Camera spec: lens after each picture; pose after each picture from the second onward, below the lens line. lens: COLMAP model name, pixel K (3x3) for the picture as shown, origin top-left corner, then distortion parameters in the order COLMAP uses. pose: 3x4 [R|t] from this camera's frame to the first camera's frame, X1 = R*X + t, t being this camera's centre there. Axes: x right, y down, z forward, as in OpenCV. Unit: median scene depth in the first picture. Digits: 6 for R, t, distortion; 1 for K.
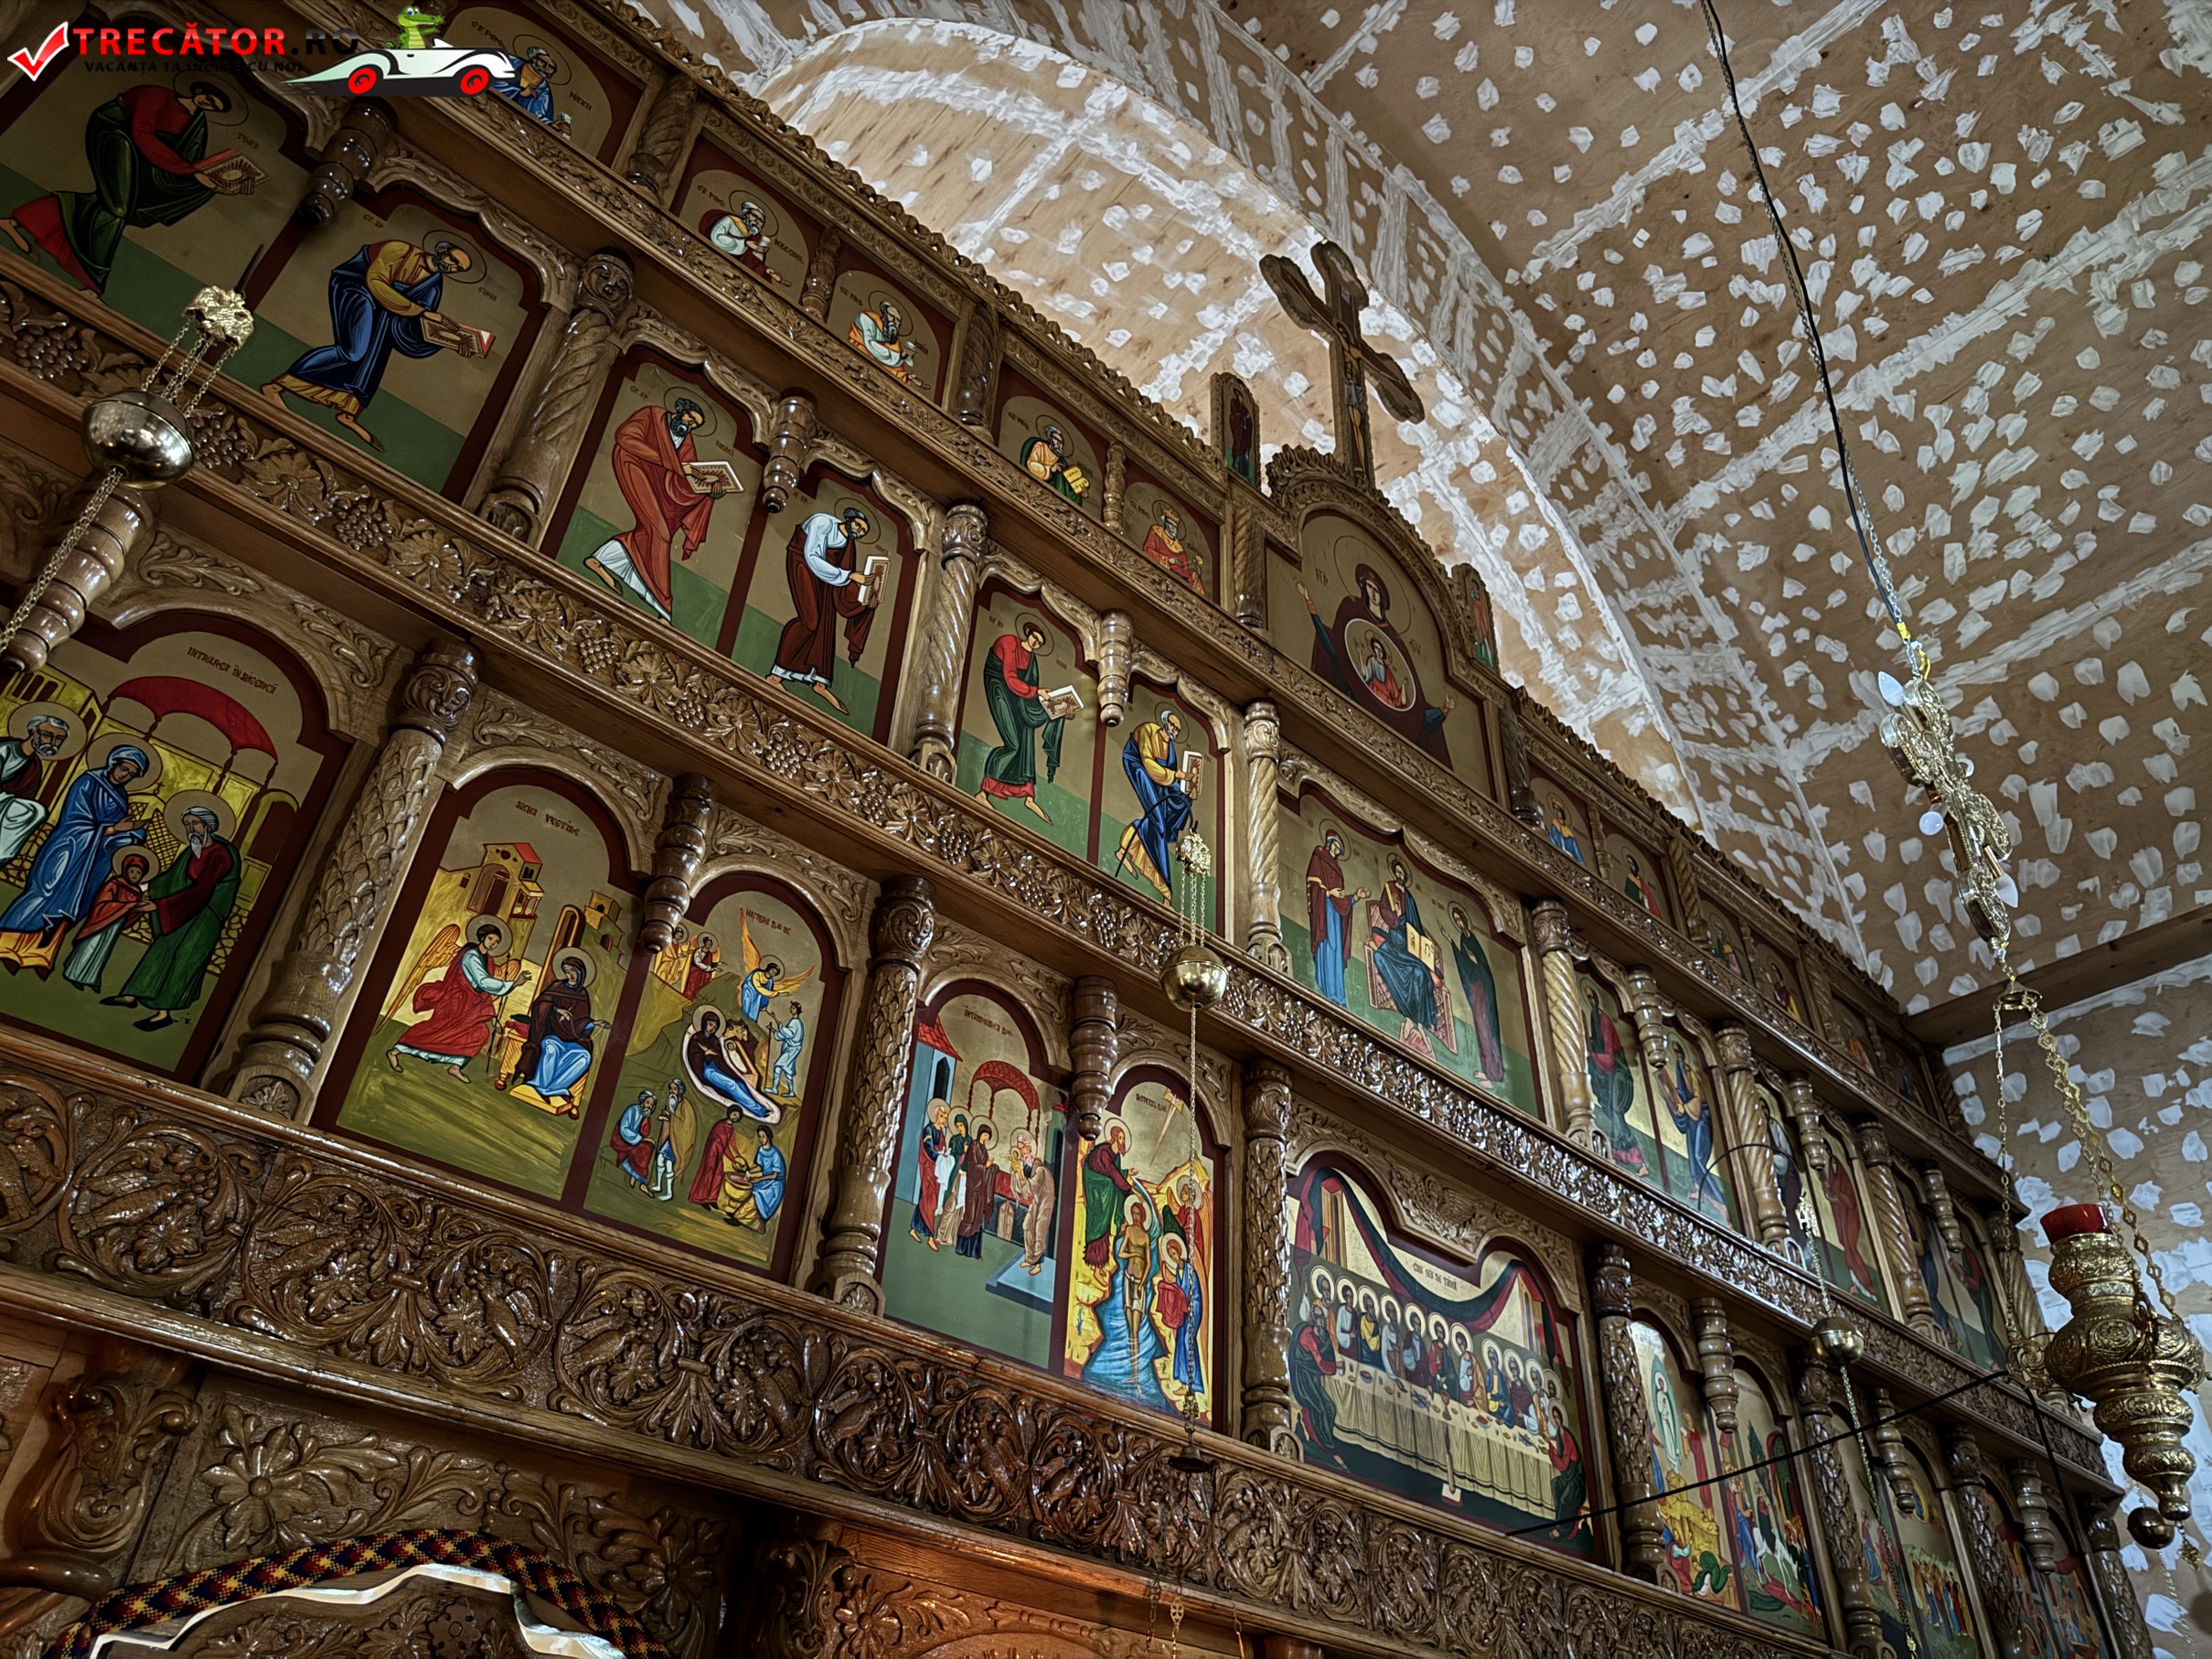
lens RADIAL K [[1567.1, 0, 1109.5], [0, 1567.1, 812.5], [0, 0, 1]] dist [0.073801, -0.135914]
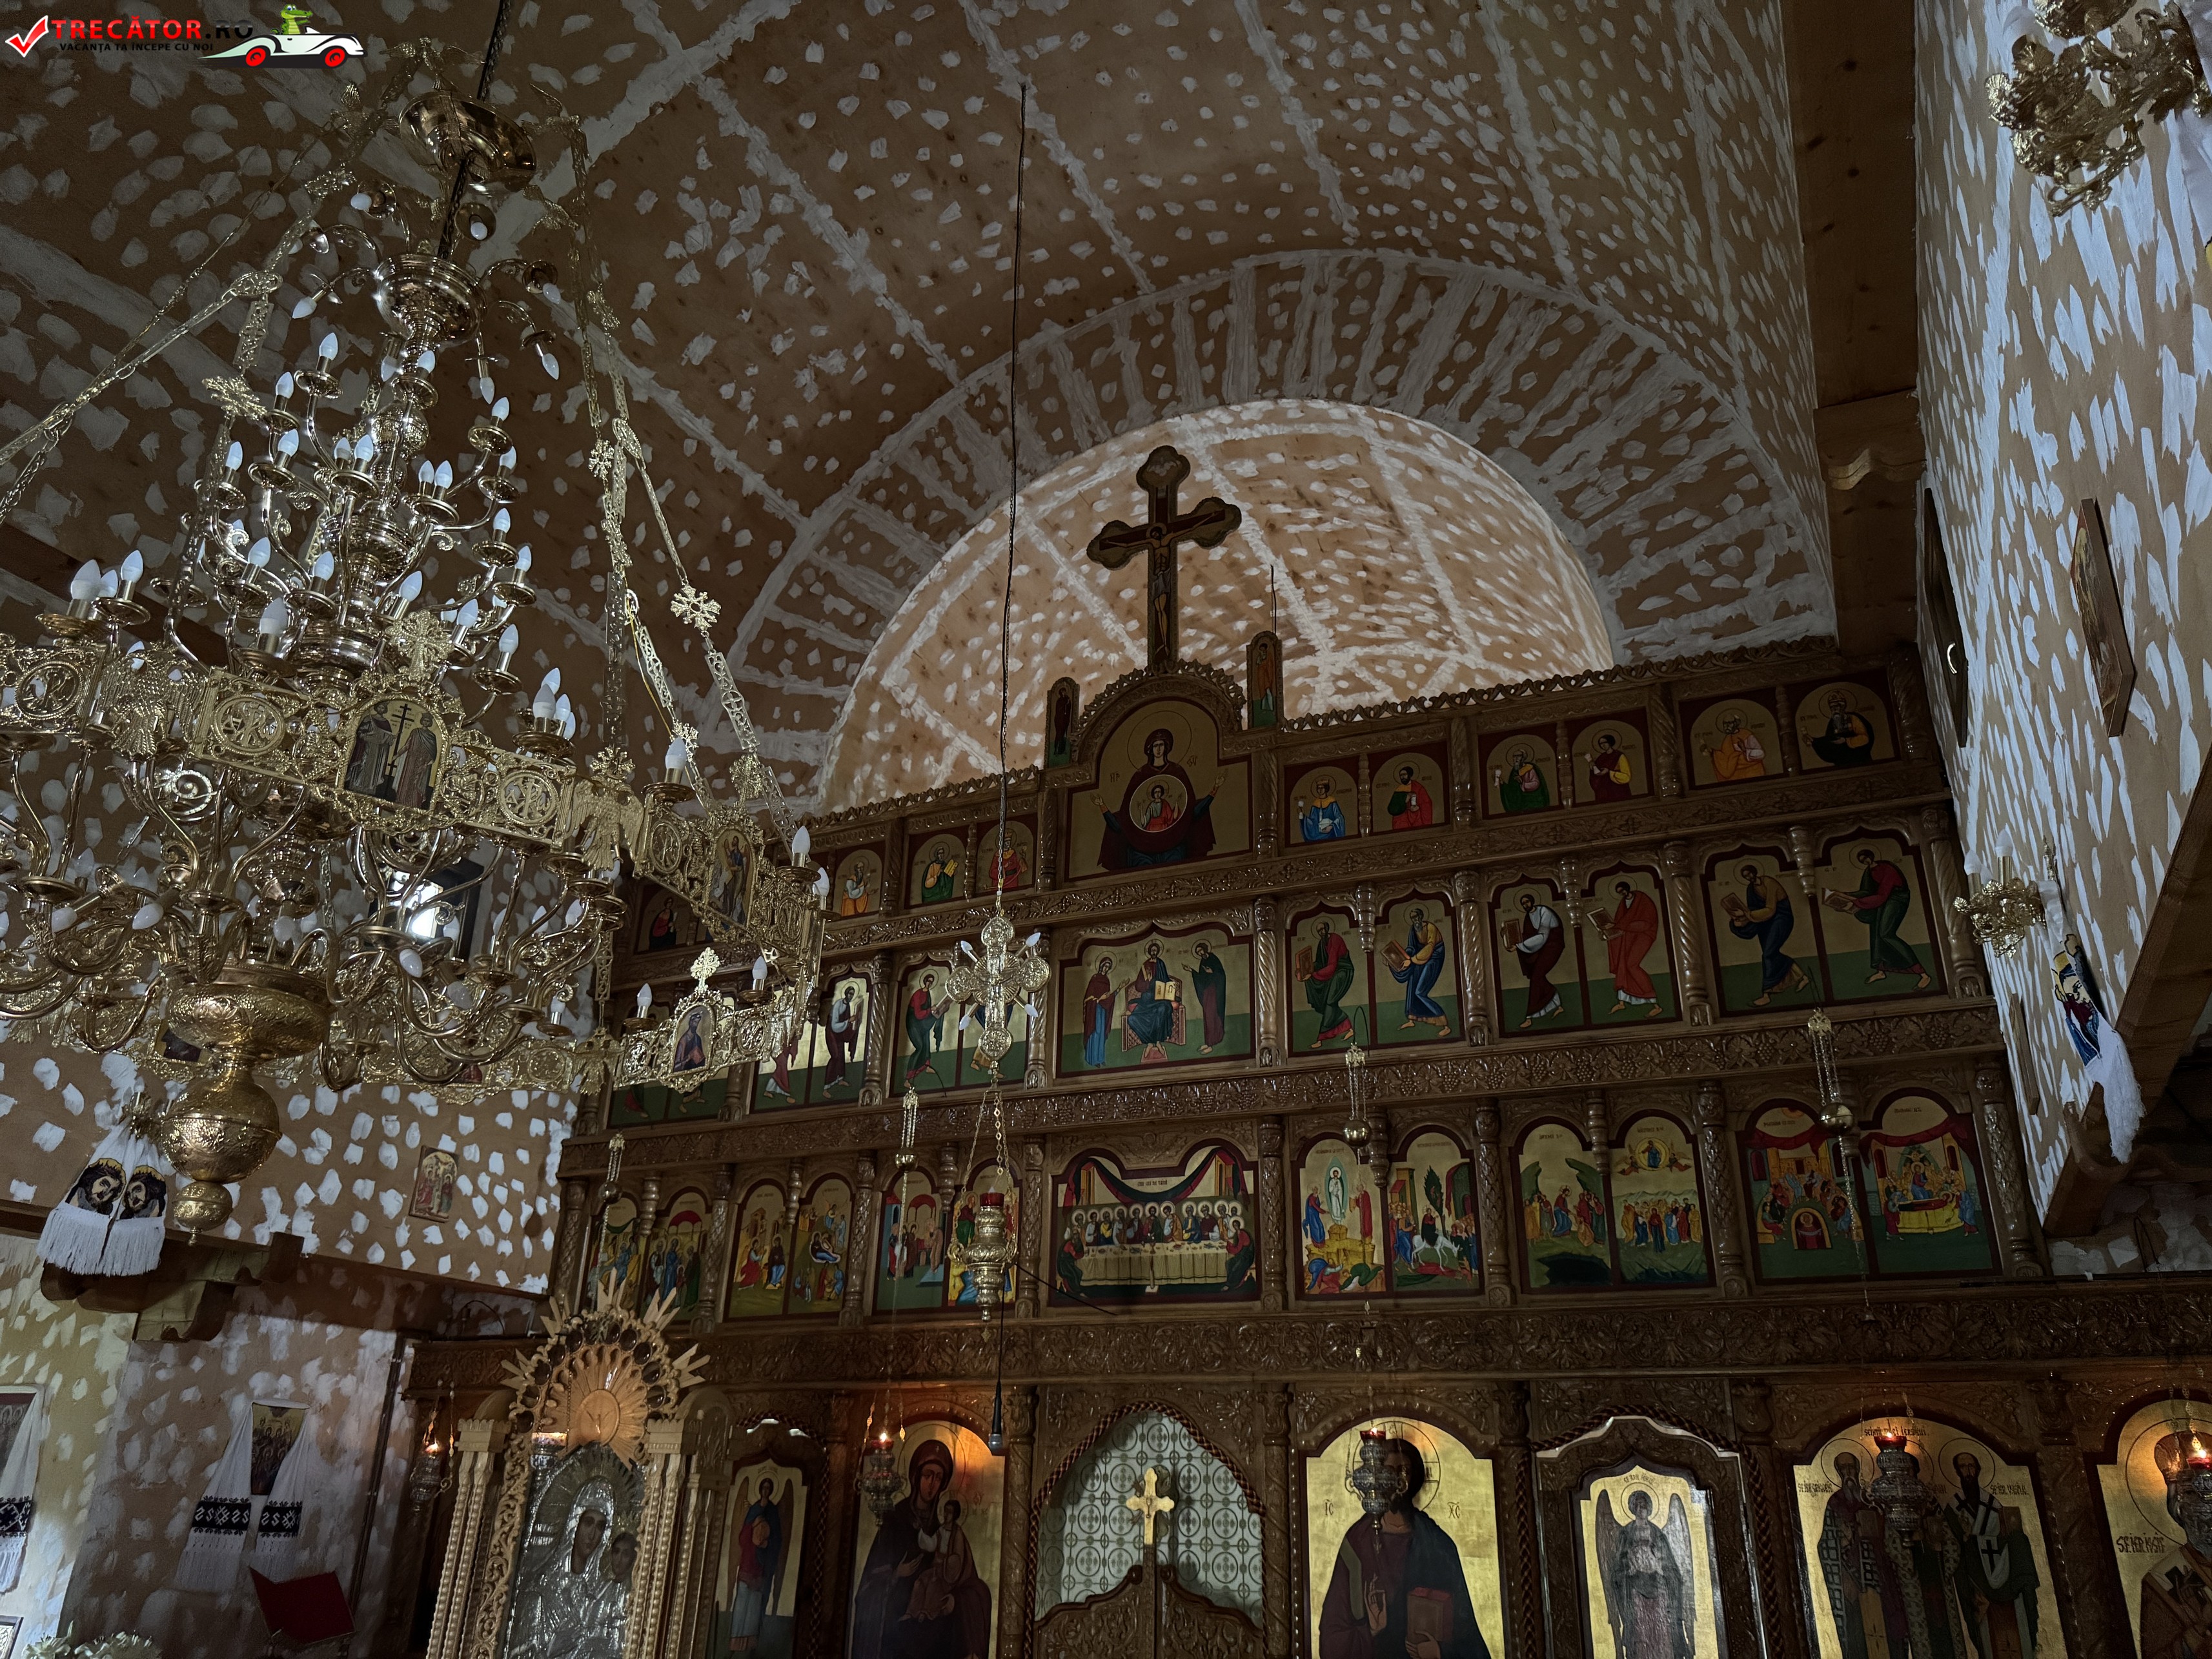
lens RADIAL K [[1558.8, 0, 1103.9], [0, 1558.8, 830.2], [0, 0, 1]] dist [0.176094, -0.375301]
pose [[0.384970, -0.404643, -0.829495, 2.548351], [0.570996, 0.810532, -0.130392, 0.189321], [0.725094, -0.423441, 0.543080, 0.053449]]
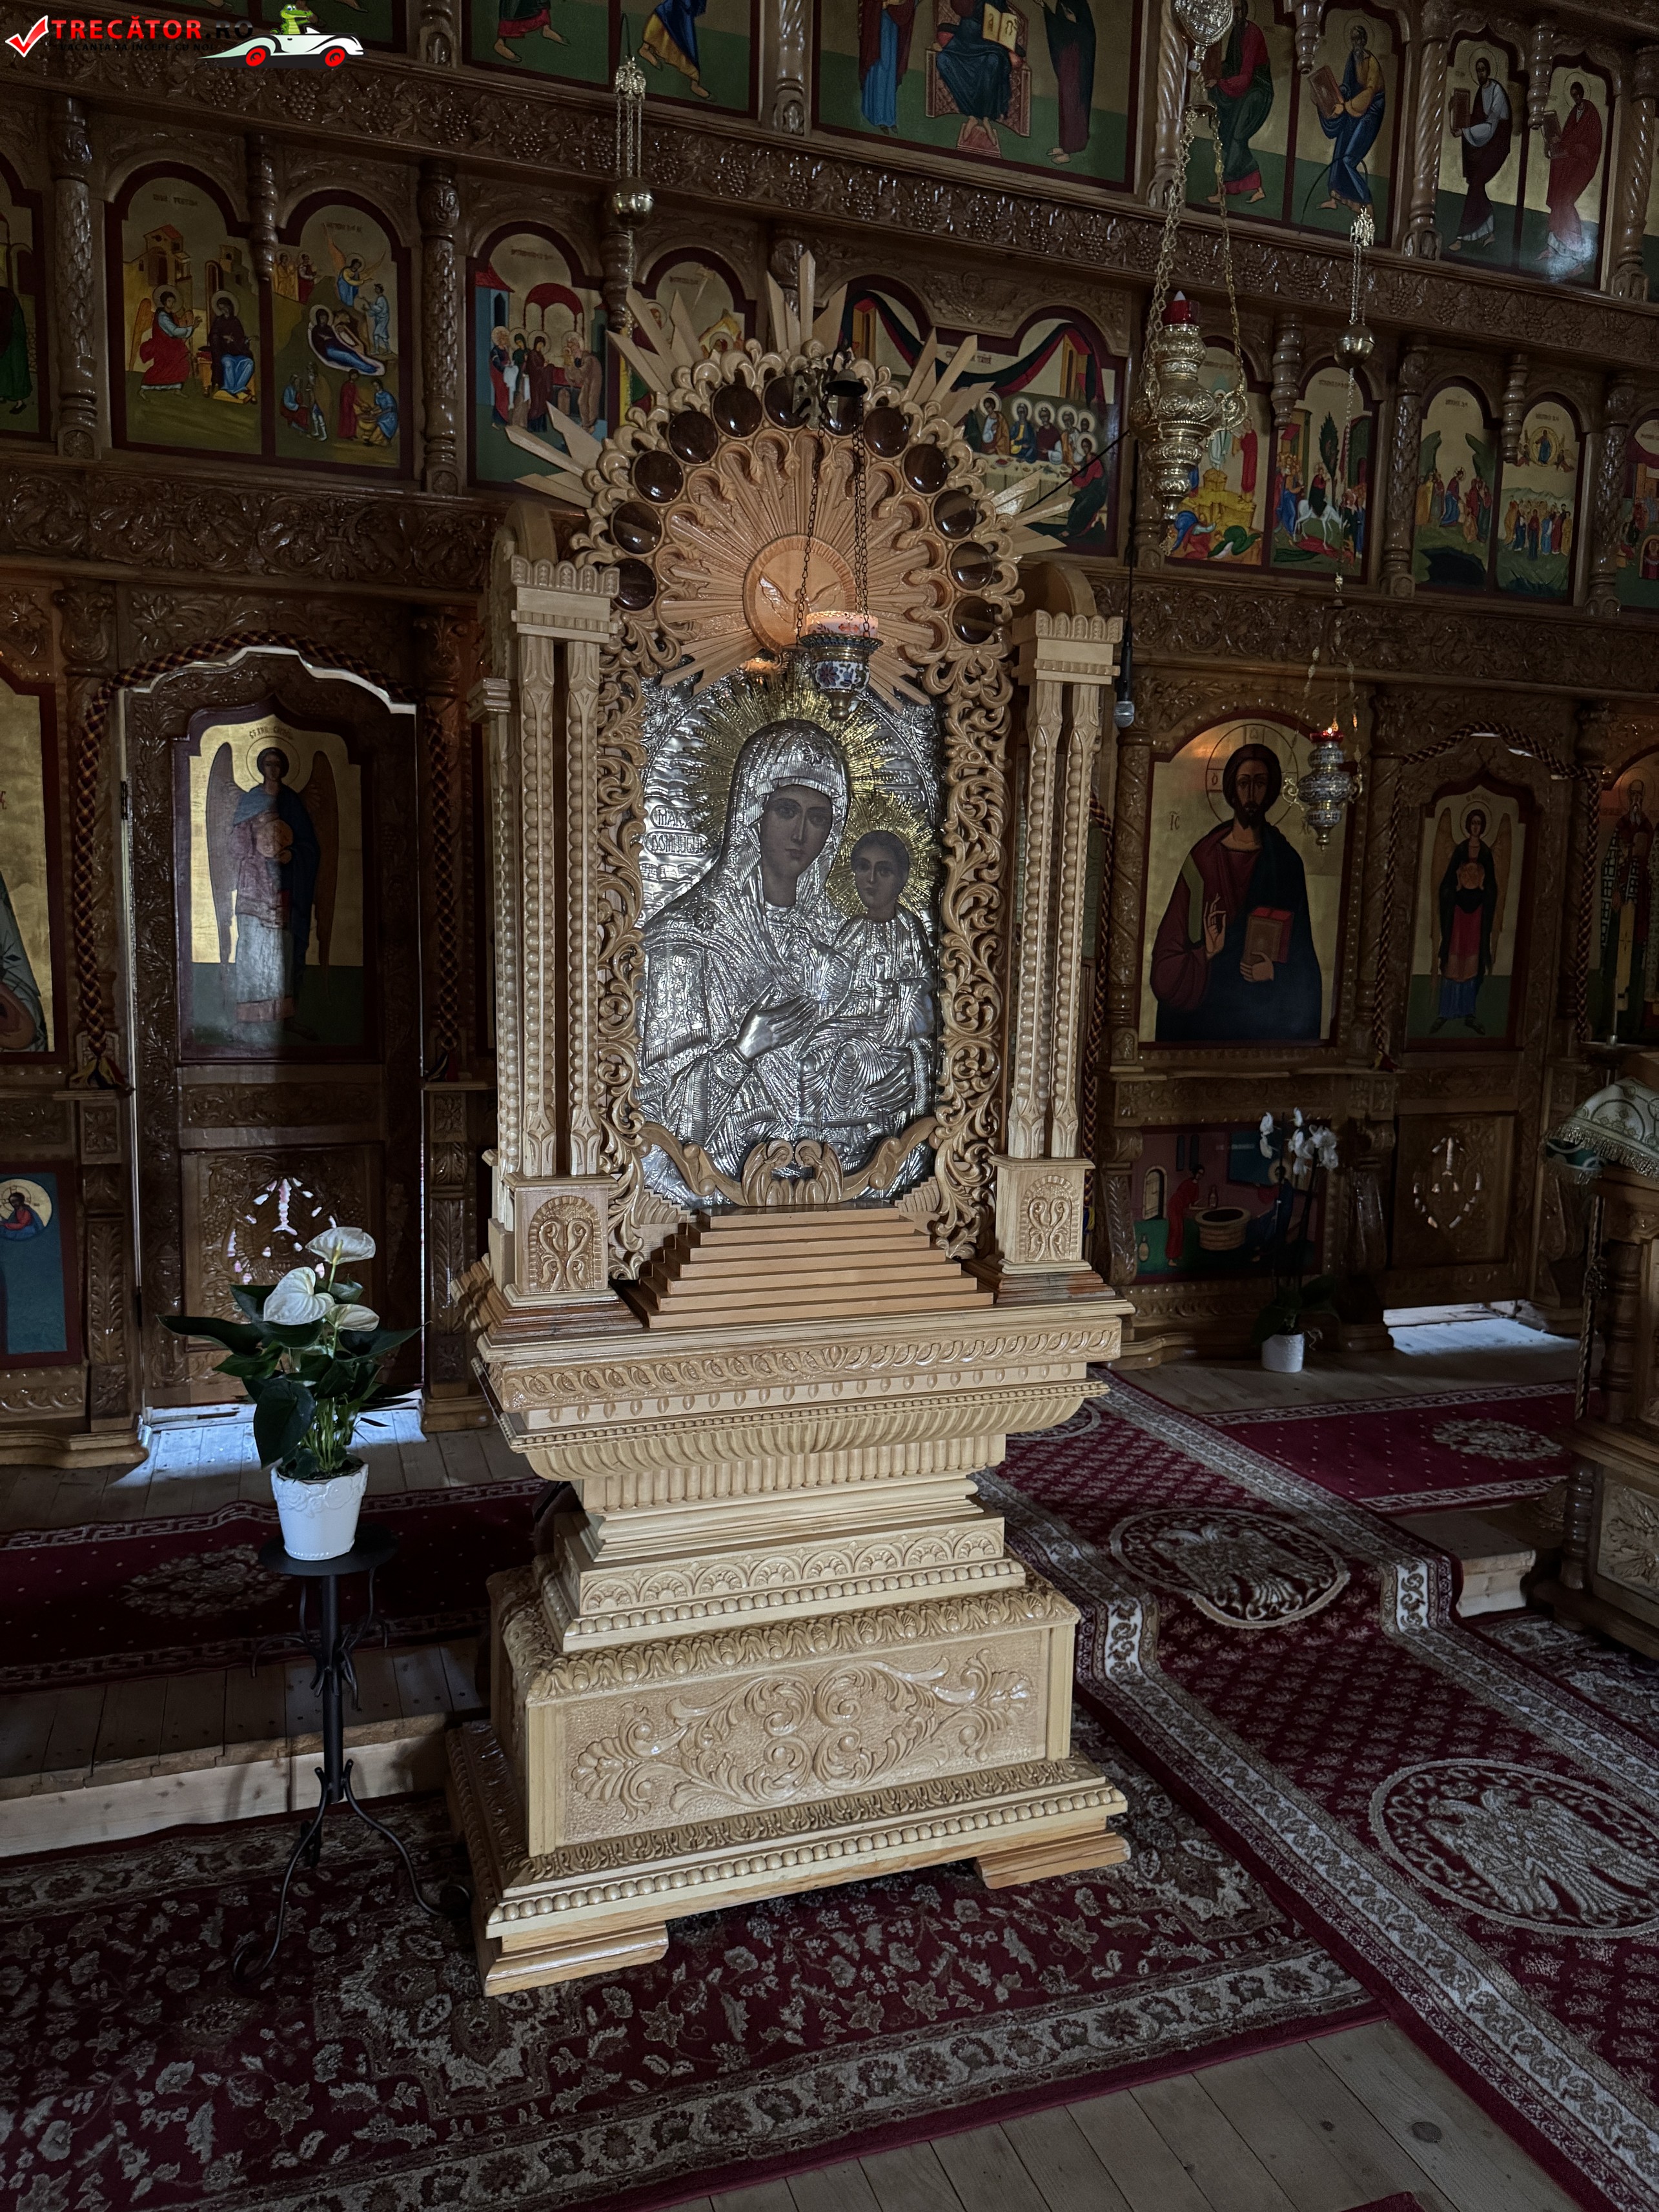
lens RADIAL K [[1578.3, 0, 830.1], [0, 1578.3, 1116.1], [0, 0, 1]] dist [0.007681, -0.011101]
pose [[0.928429, 0.030572, -0.370249, 0.755736], [0.245293, 0.698045, 0.672729, -0.226804], [0.279017, -0.715401, 0.640586, -0.421099]]
